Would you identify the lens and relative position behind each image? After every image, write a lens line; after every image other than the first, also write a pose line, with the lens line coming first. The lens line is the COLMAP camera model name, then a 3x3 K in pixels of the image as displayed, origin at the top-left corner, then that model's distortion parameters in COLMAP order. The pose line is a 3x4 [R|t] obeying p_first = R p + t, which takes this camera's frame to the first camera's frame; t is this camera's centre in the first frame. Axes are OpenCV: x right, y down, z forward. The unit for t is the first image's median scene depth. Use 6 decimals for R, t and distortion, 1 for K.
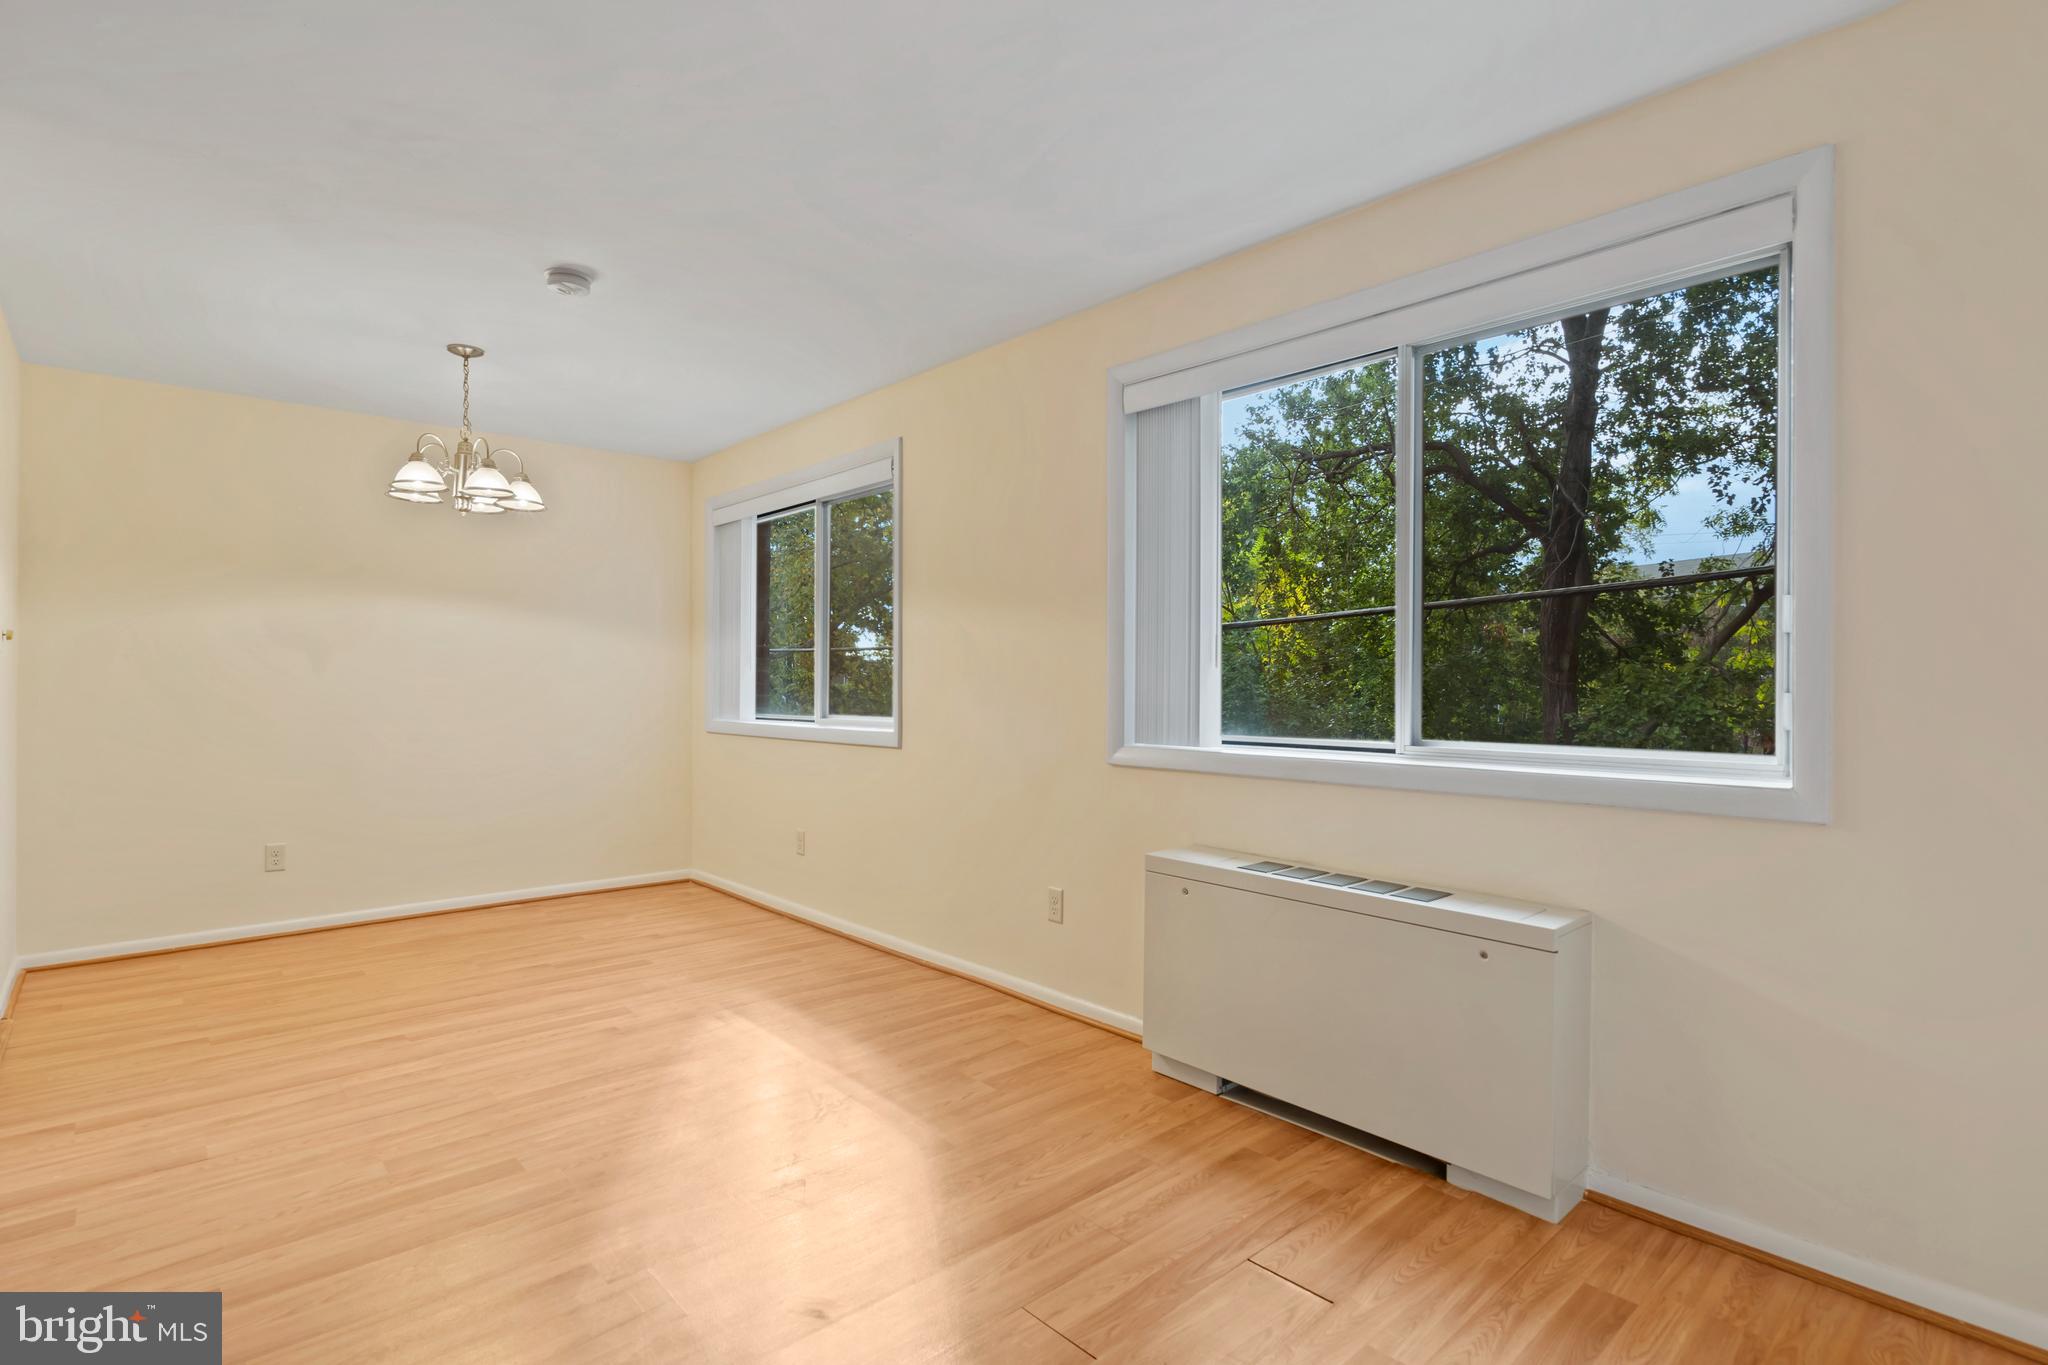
lens RADIAL K [[1008.5, 0, 1004.3], [0, 1008.5, 685.0], [0, 0, 1]] dist [0.005580, 0.000187]
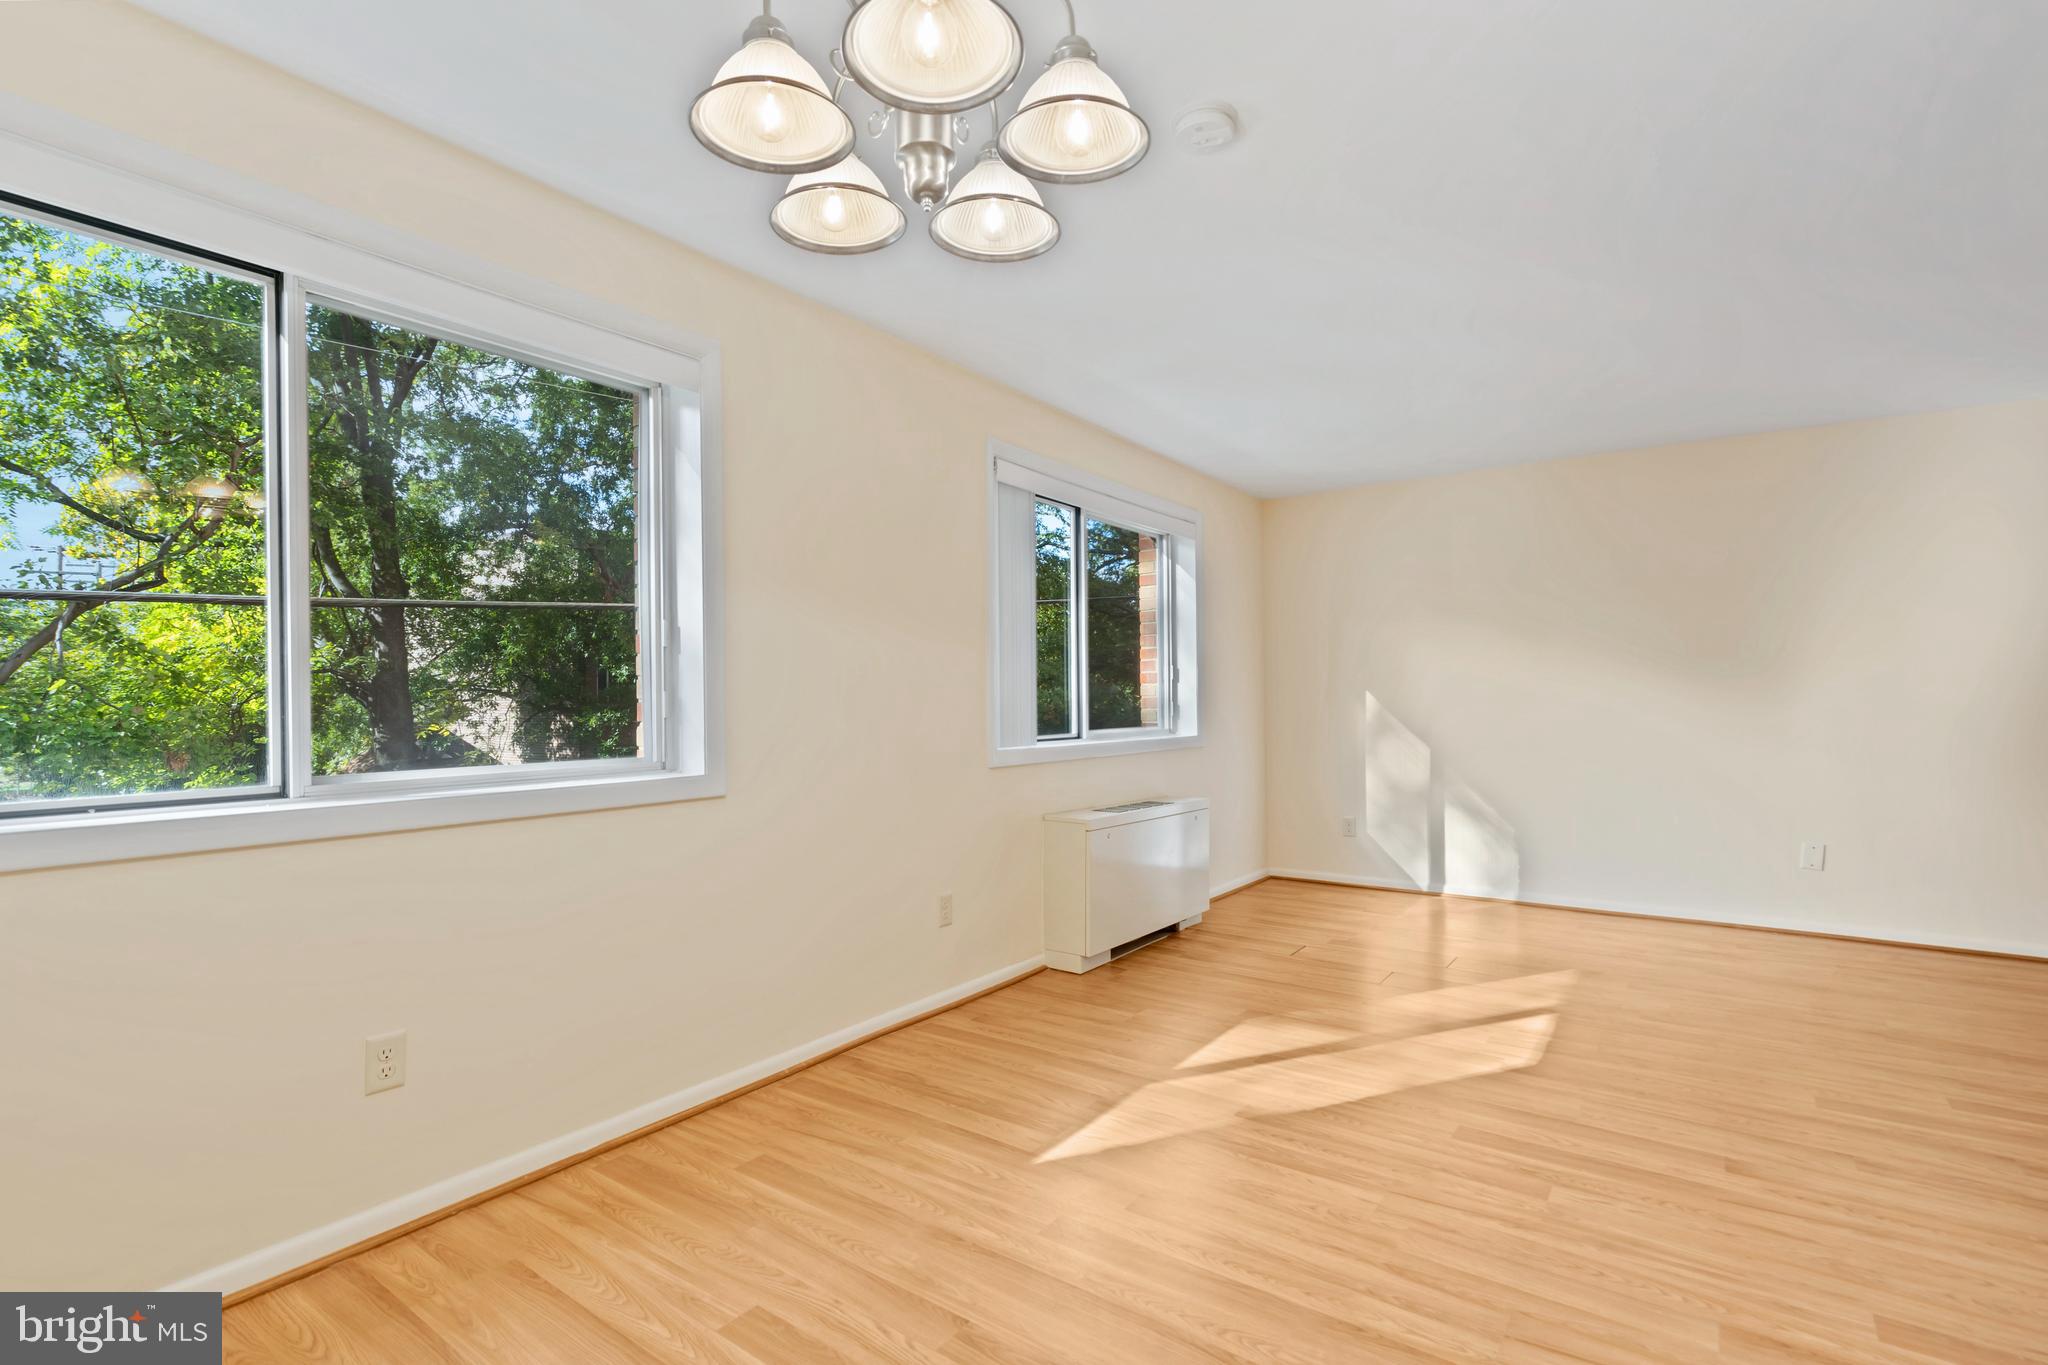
lens RADIAL K [[931.5, 0, 1023.9], [0, 931.5, 704.1], [0, 0, 1]] dist [0.001600, 0.000796]
pose [[-0.216635, -0.004755, 0.976241, -0.846791], [0.006696, 0.999957, 0.006356, -0.003856], [-0.976230, 0.007914, -0.216594, 1.035931]]
